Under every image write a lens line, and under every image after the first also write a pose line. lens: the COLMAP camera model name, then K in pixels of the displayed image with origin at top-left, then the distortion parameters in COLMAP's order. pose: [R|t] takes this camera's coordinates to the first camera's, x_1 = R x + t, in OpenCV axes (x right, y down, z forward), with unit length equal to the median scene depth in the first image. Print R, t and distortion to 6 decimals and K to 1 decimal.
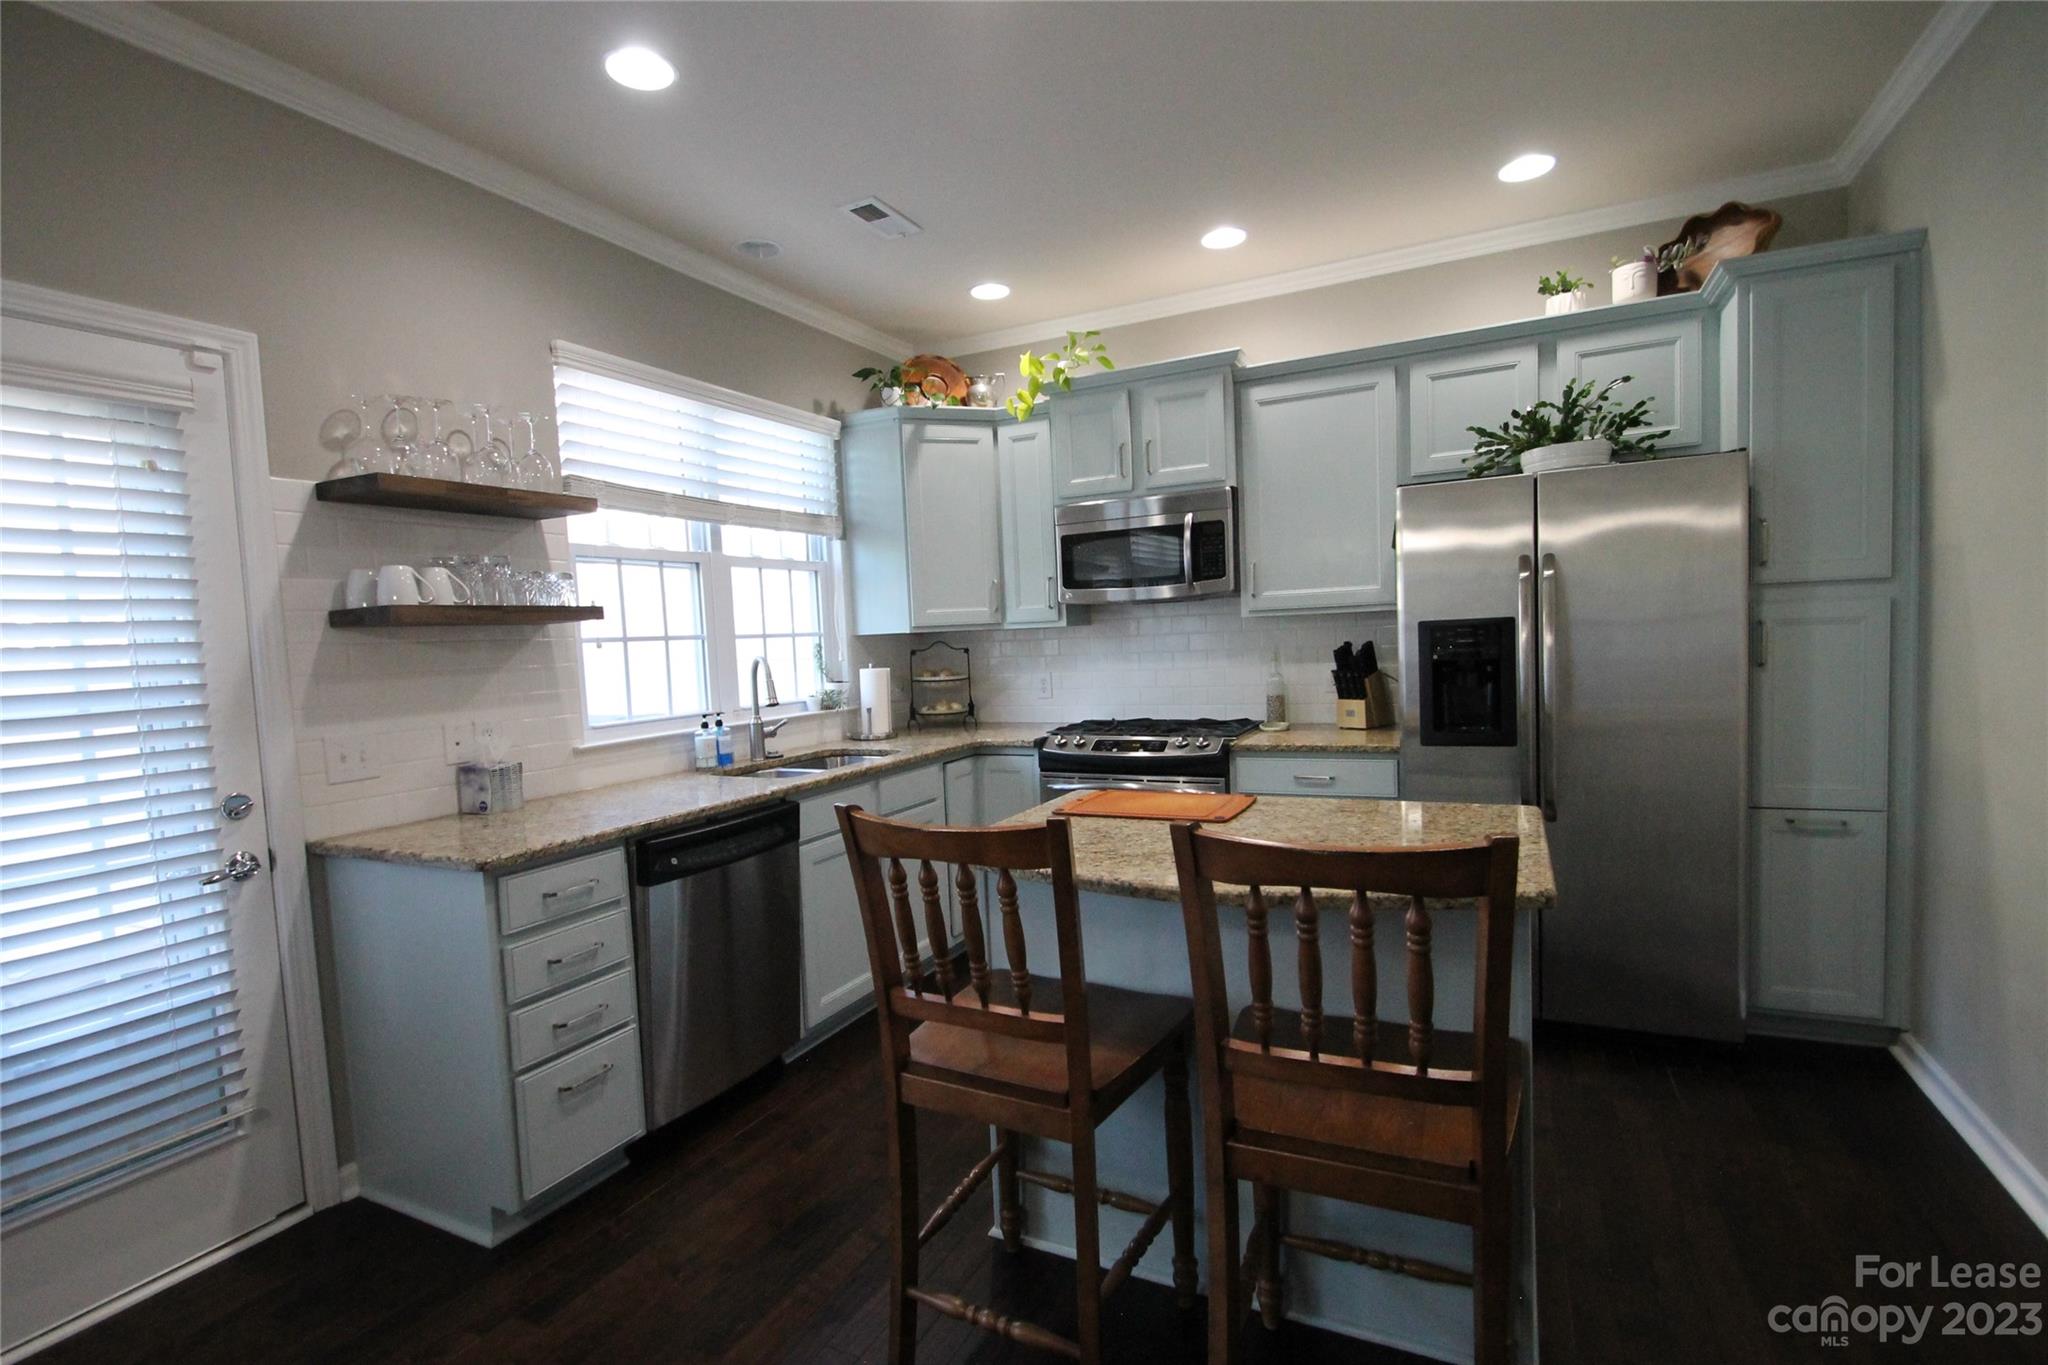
lens RADIAL K [[972.6, 0, 1001.5], [0, 972.6, 694.4], [0, 0, 1]] dist [0.019964, -0.000466]
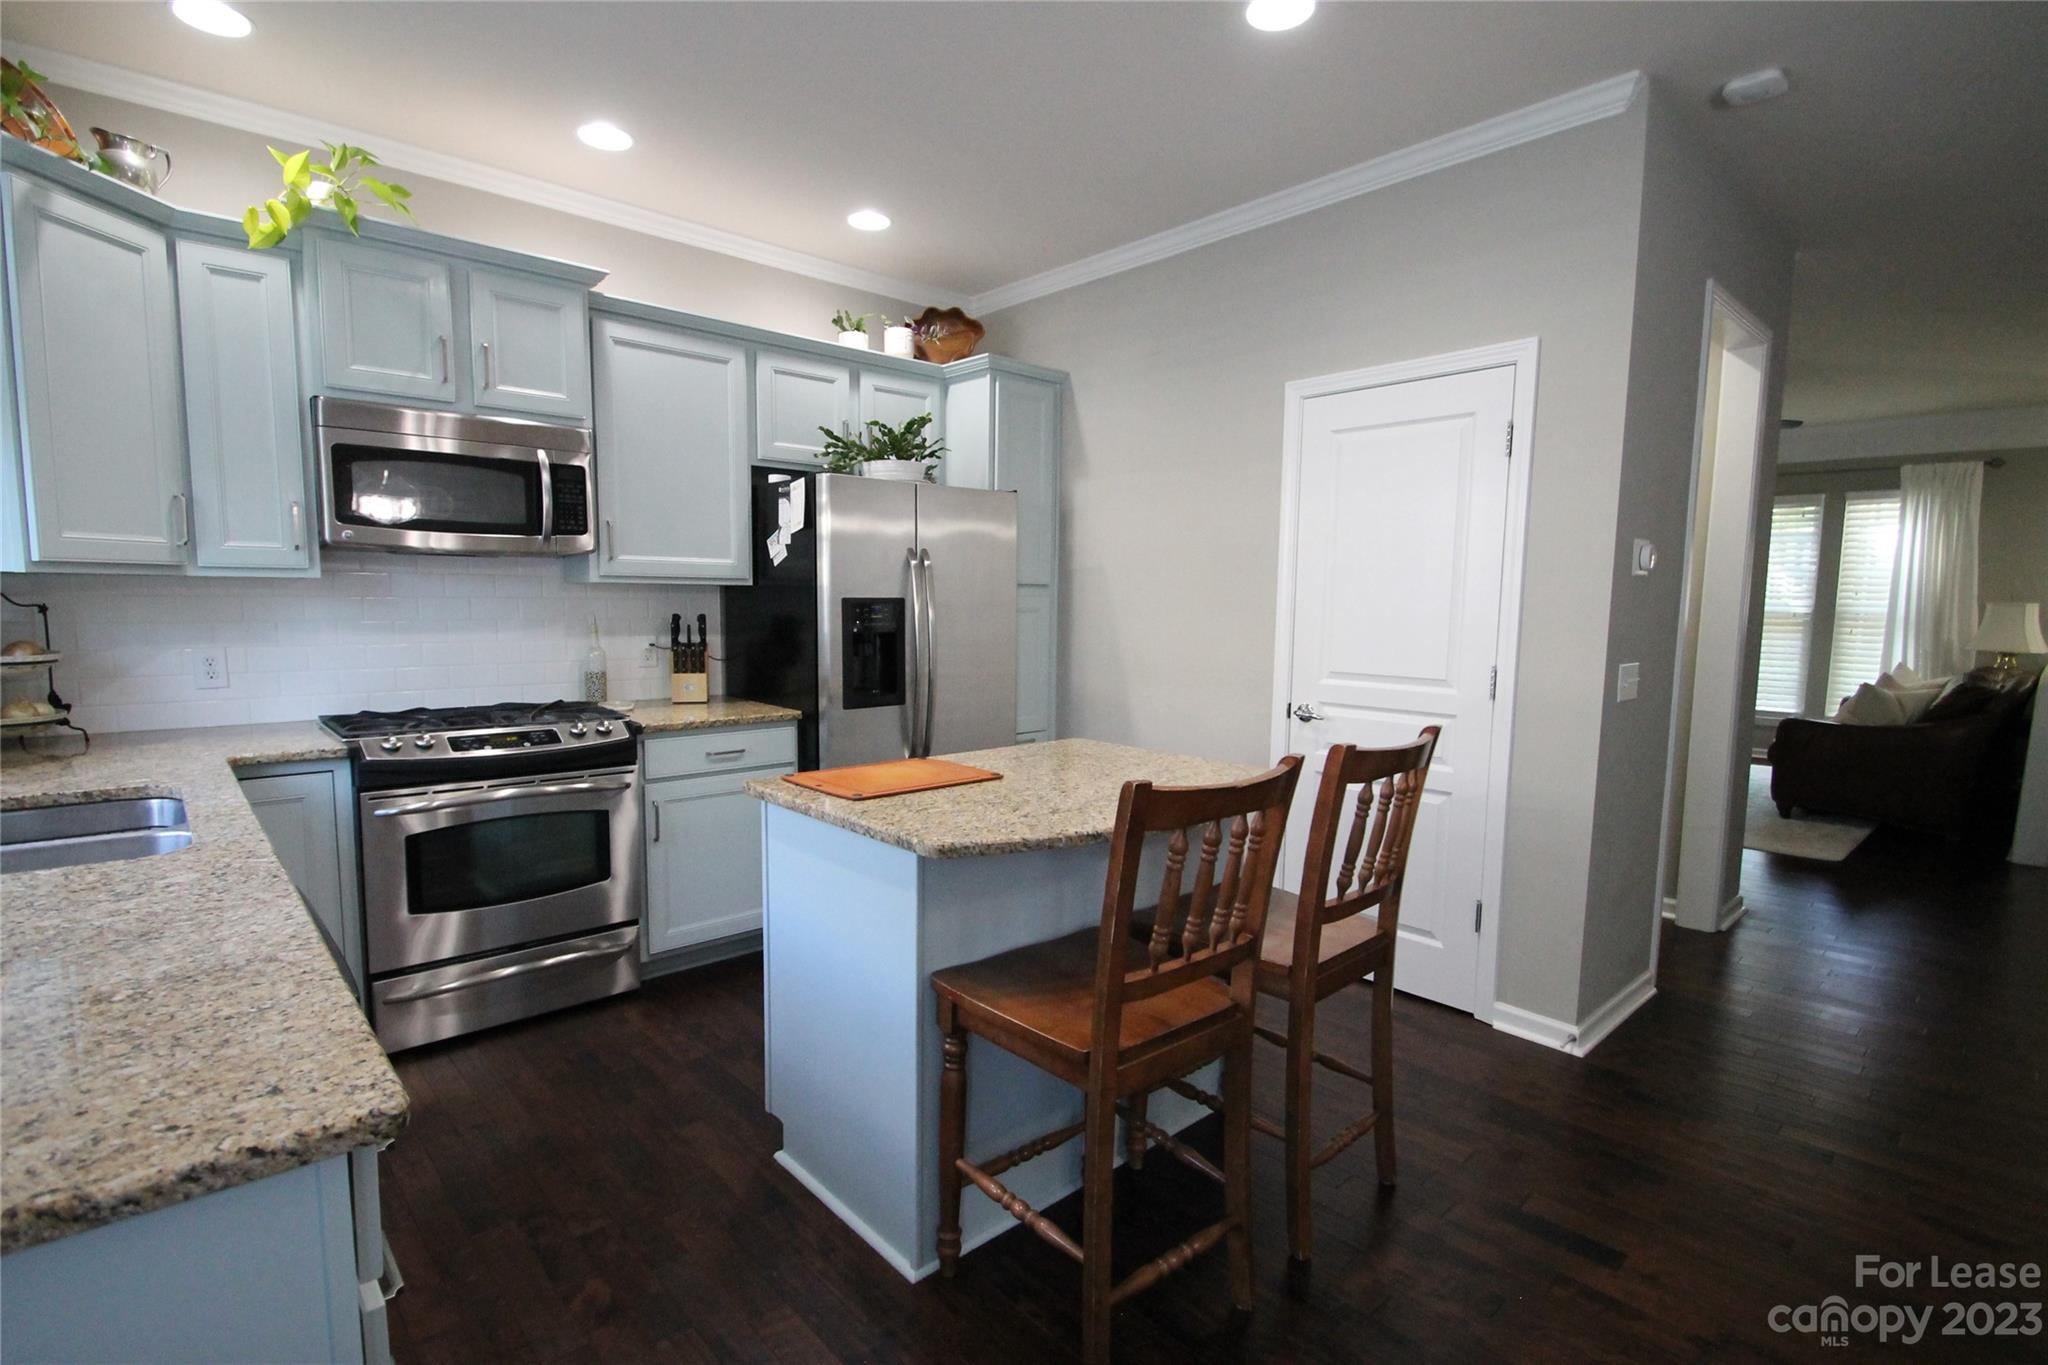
lens RADIAL K [[971.9, 0, 1008.3], [0, 971.9, 698.6], [0, 0, 1]] dist [0.008317, -0.015158]
pose [[0.356440, -0.048401, 0.933064, -0.479317], [0.029984, 0.998735, 0.040353, 0.000745], [-0.933837, 0.013594, 0.357441, 0.382347]]
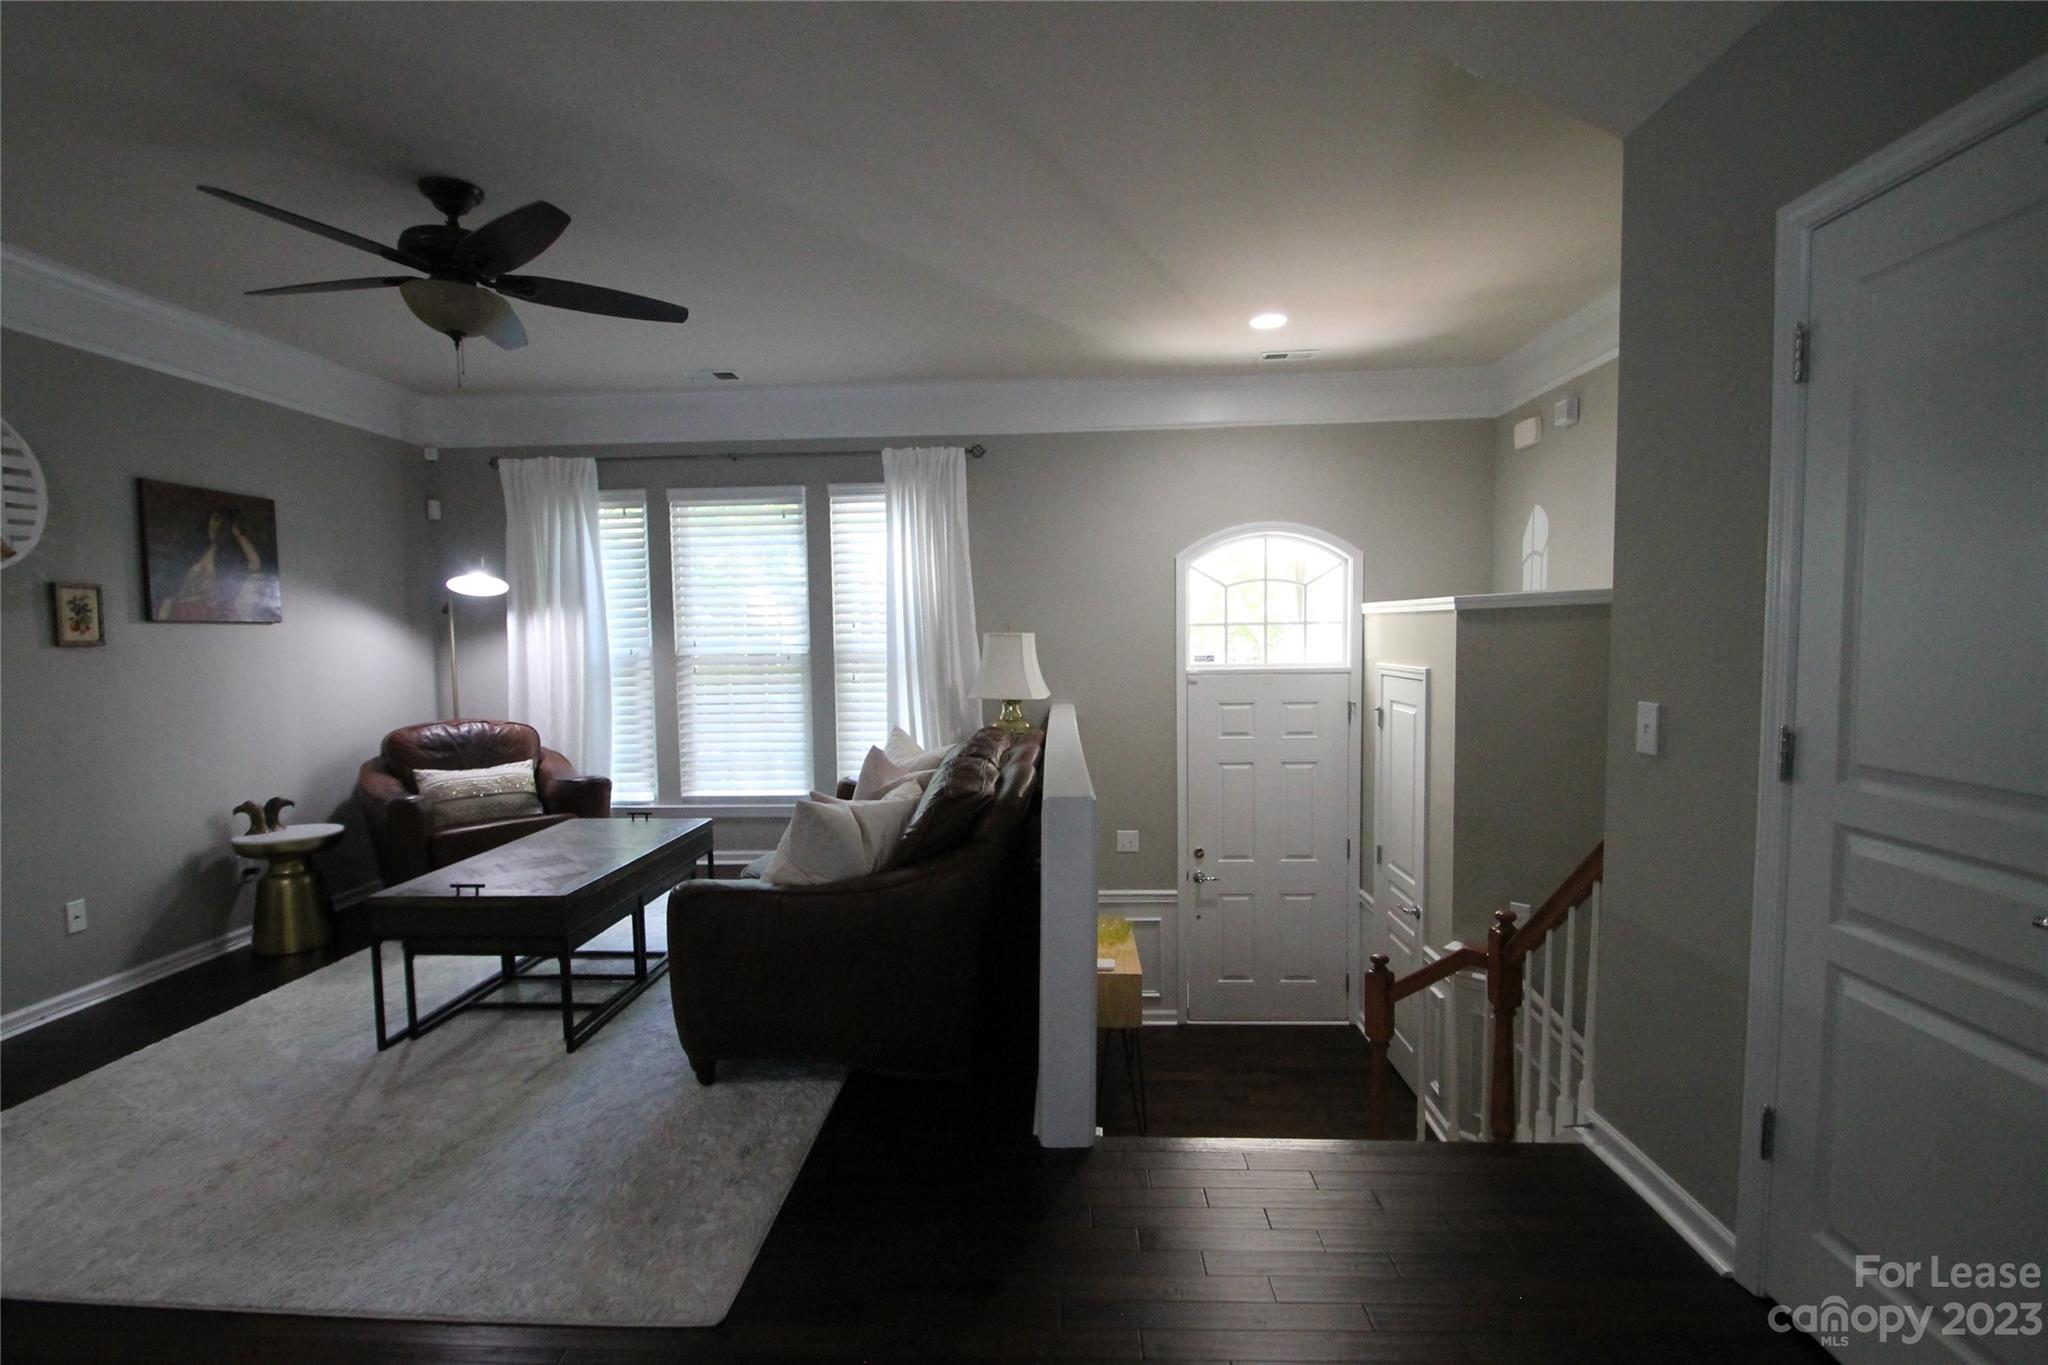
lens RADIAL K [[981.1, 0, 1010.3], [0, 981.1, 701.5], [0, 0, 1]] dist [0.022068, -0.025512]
pose [[-0.408417, -0.010456, 0.912736, 0.665557], [0.091870, 0.994386, 0.052500, -0.027325], [-0.908160, 0.105295, -0.405164, -0.185622]]
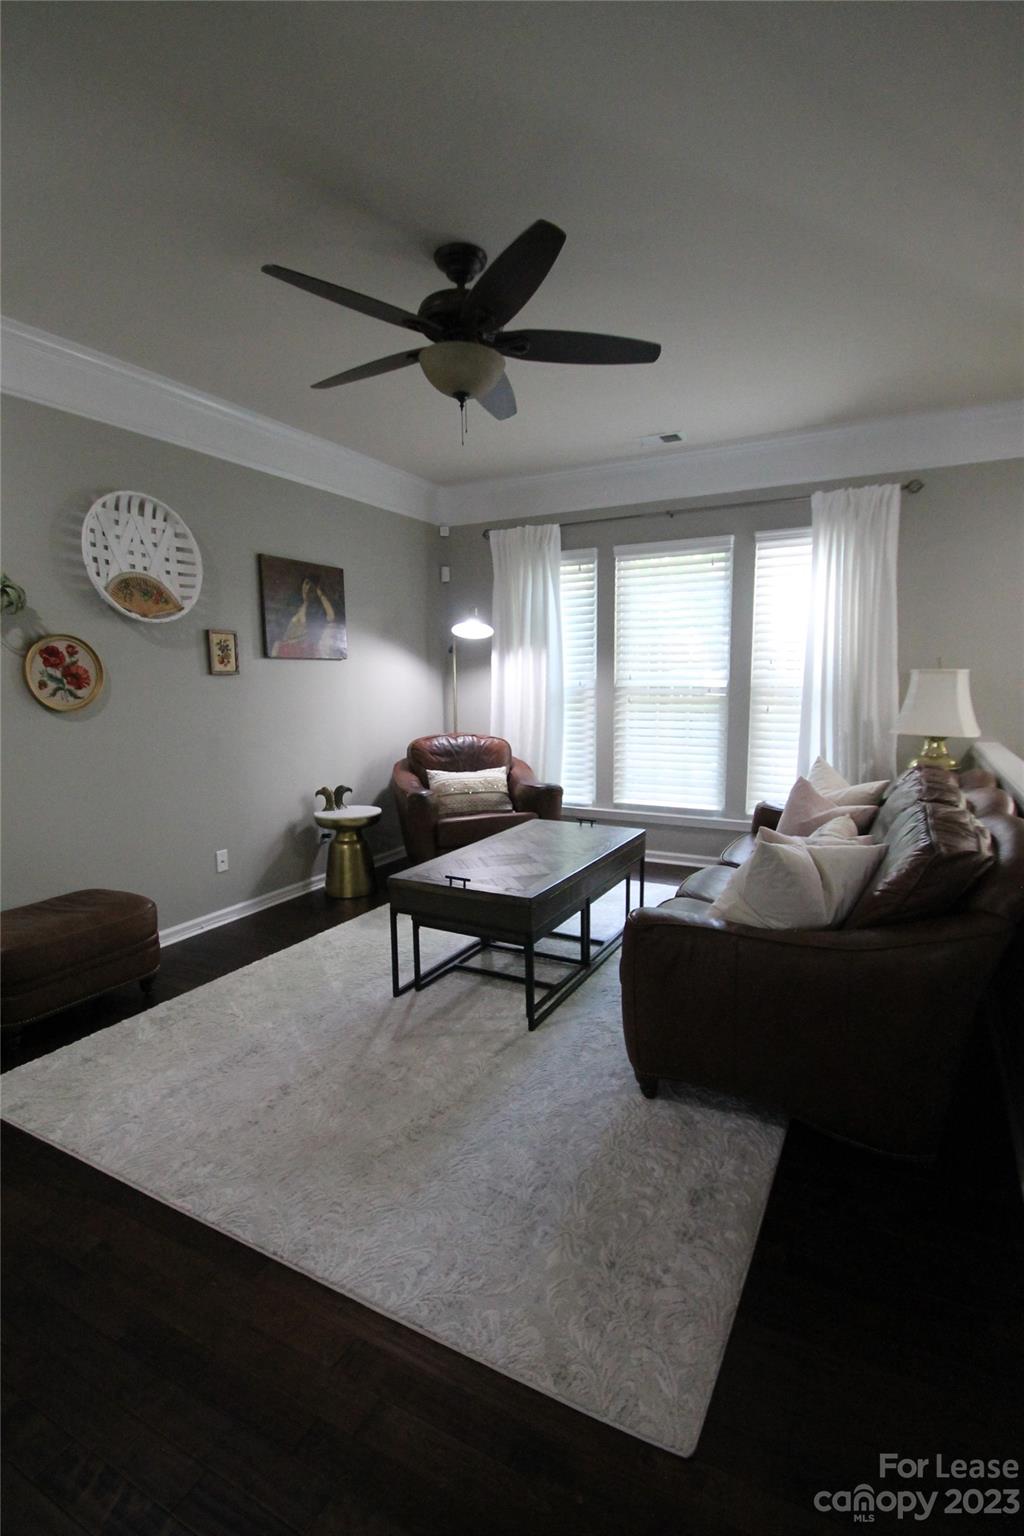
lens RADIAL K [[723.9, 0, 519.8], [0, 723.9, 783.9], [0, 0, 1]] dist [0.001054, -0.000274]
pose [[0.008280, -0.103456, 0.994600, 0.906036], [0.071524, 0.992147, 0.102605, -0.037938], [-0.997405, 0.070288, 0.015615, -0.170197]]
